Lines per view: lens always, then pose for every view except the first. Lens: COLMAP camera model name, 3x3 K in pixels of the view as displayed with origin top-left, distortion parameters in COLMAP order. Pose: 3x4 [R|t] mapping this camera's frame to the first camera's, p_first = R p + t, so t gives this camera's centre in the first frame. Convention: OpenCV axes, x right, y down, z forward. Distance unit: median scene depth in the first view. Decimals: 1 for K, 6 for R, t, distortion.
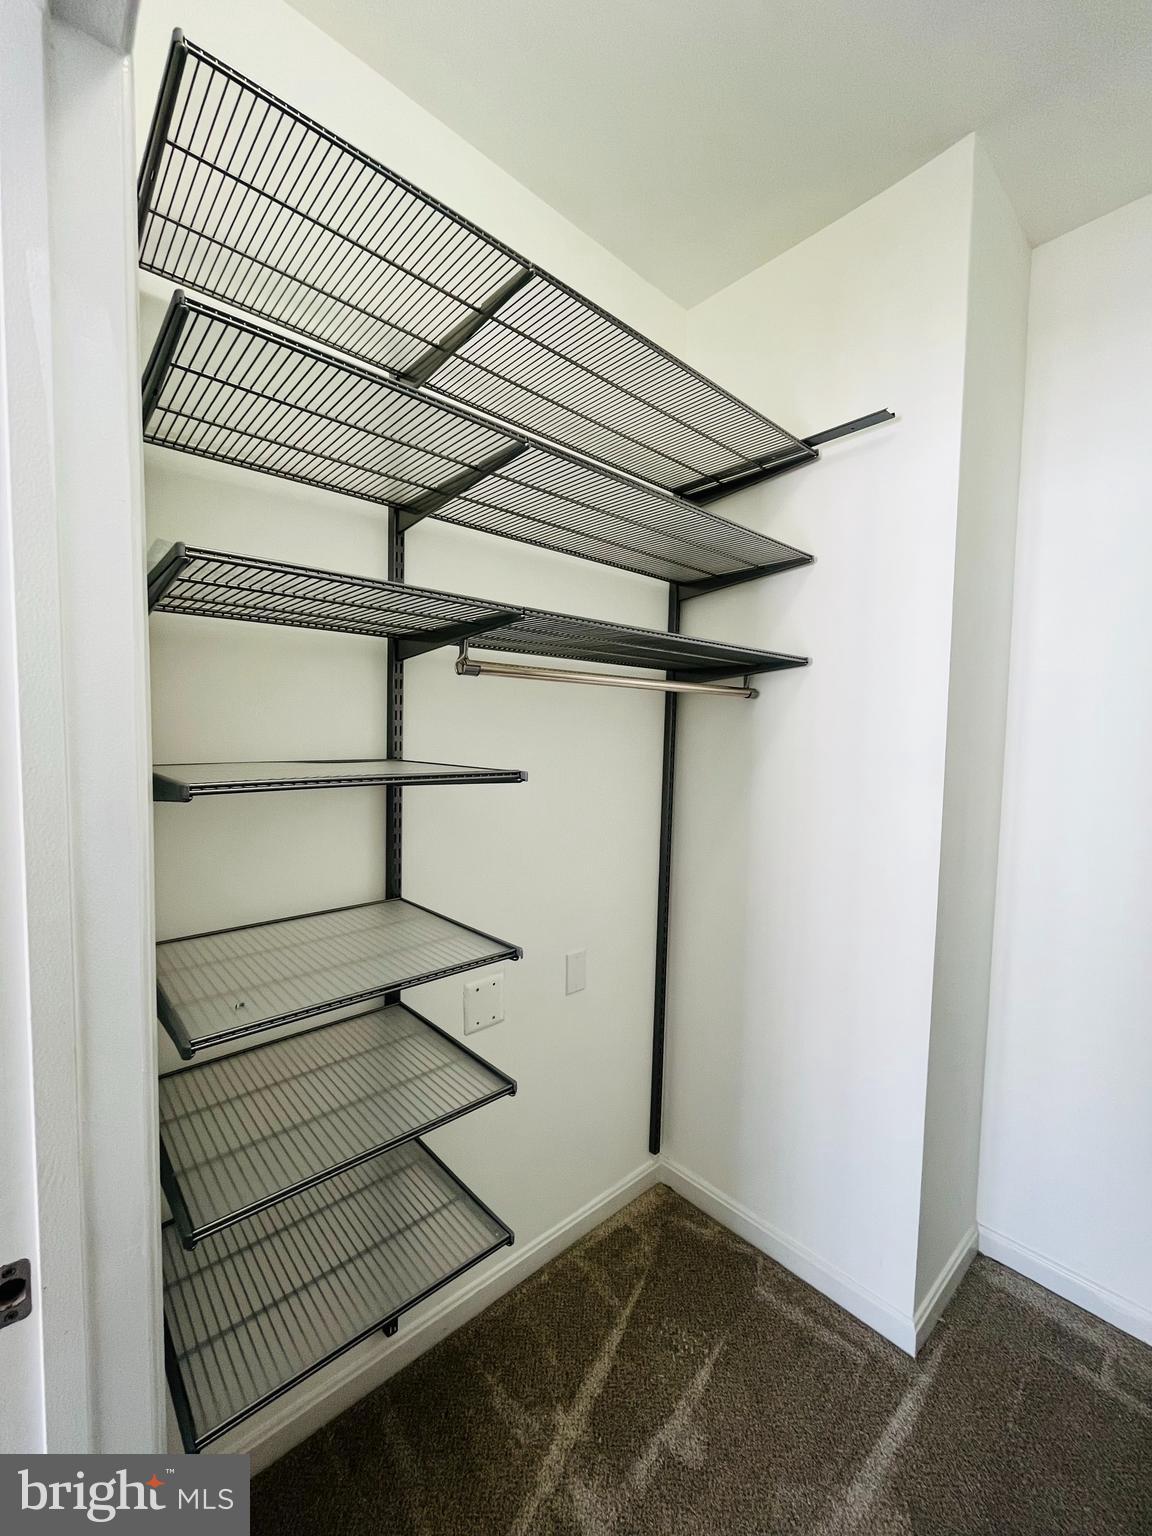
lens RADIAL K [[619.6, 0, 576.0], [0, 619.6, 765.3], [0, 0, 1]] dist [-0.005662, 0.000931]
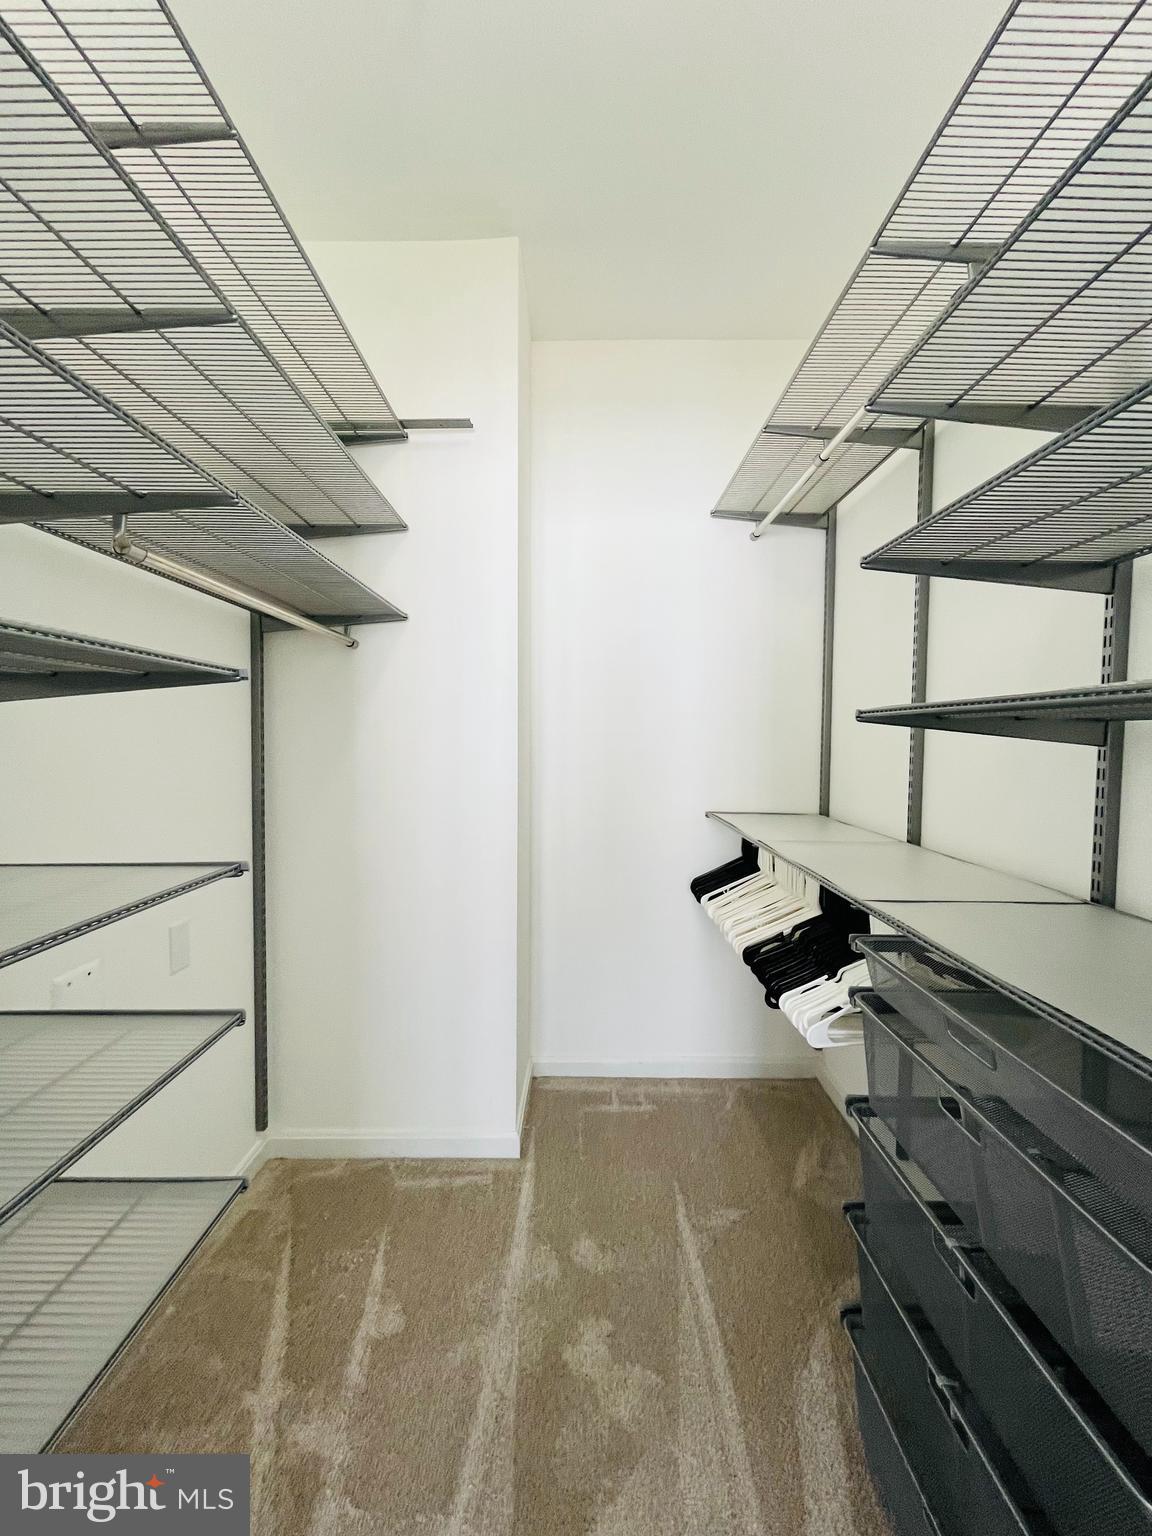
lens RADIAL K [[619.6, 0, 575.8], [0, 619.6, 767.0], [0, 0, 1]] dist [-0.005662, 0.000931]
pose [[0.676208, -0.048268, 0.735128, -0.294561], [0.047924, 0.998620, 0.021485, 0.107943], [-0.735151, 0.020702, 0.677588, 0.003271]]
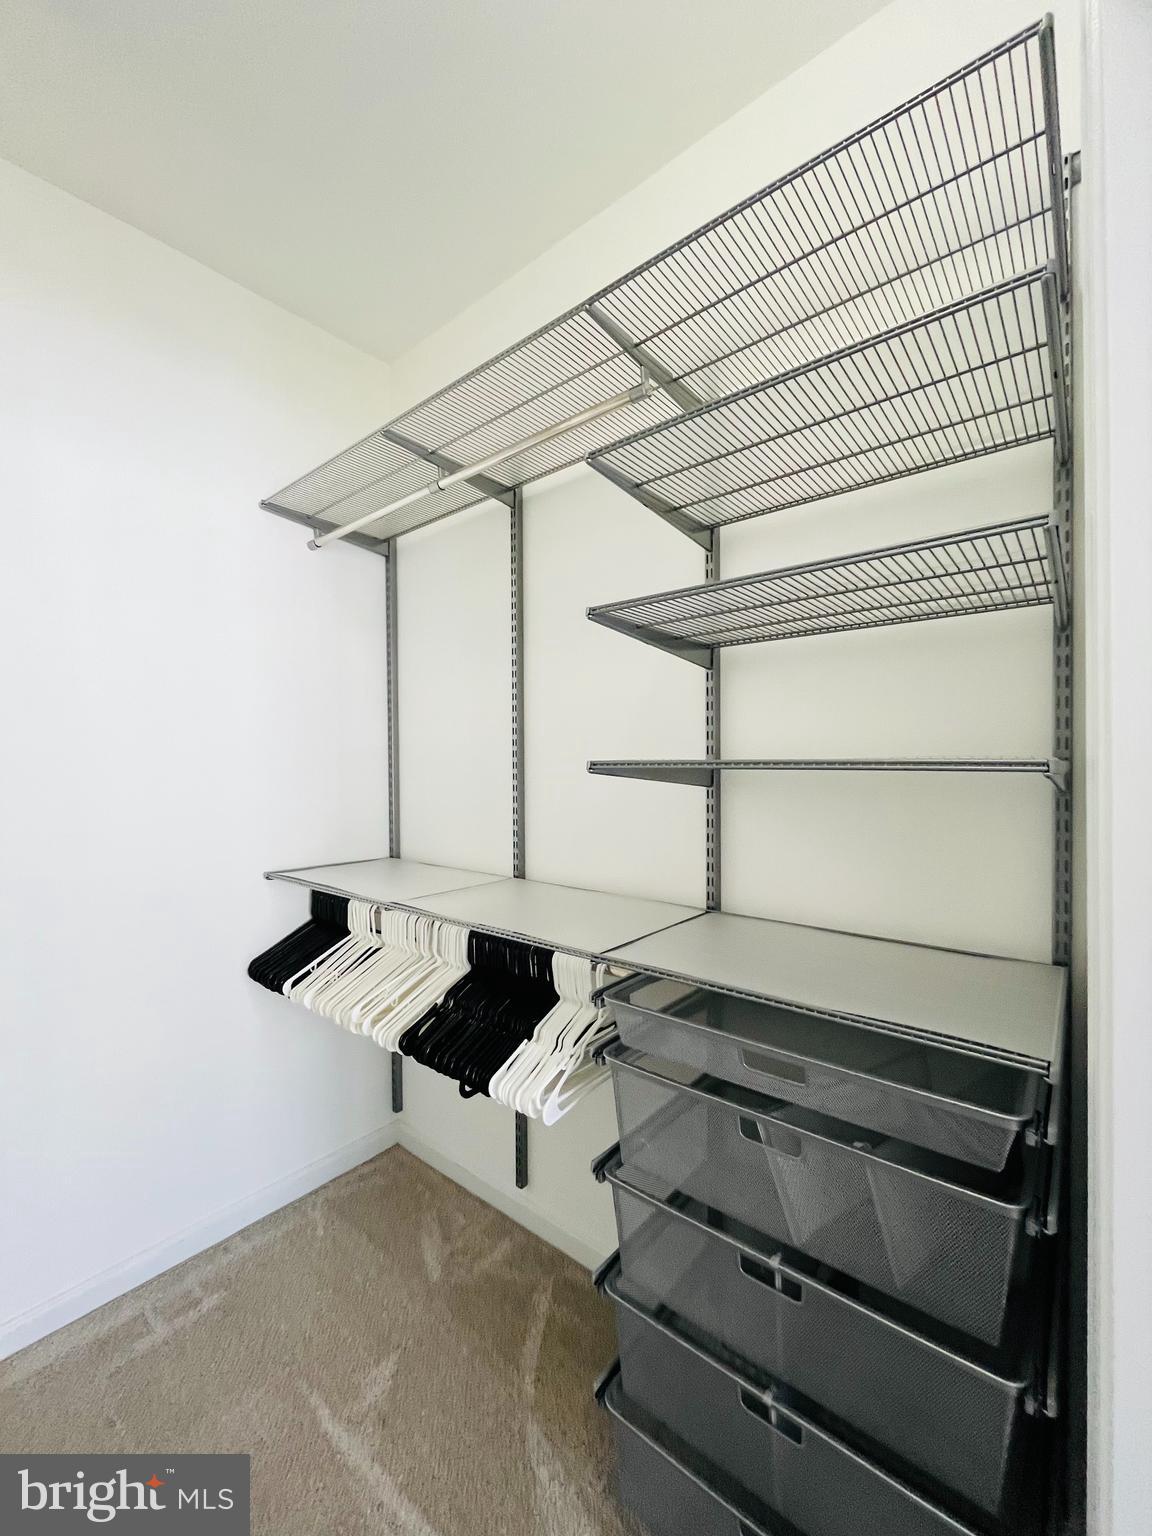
lens RADIAL K [[619.6, 0, 575.3], [0, 619.6, 765.4], [0, 0, 1]] dist [-0.005662, 0.000931]
pose [[-0.134729, -0.024402, 0.990582, -0.237964], [0.065323, 0.997303, 0.033452, 0.052330], [-0.988727, 0.069215, -0.132772, 0.359835]]
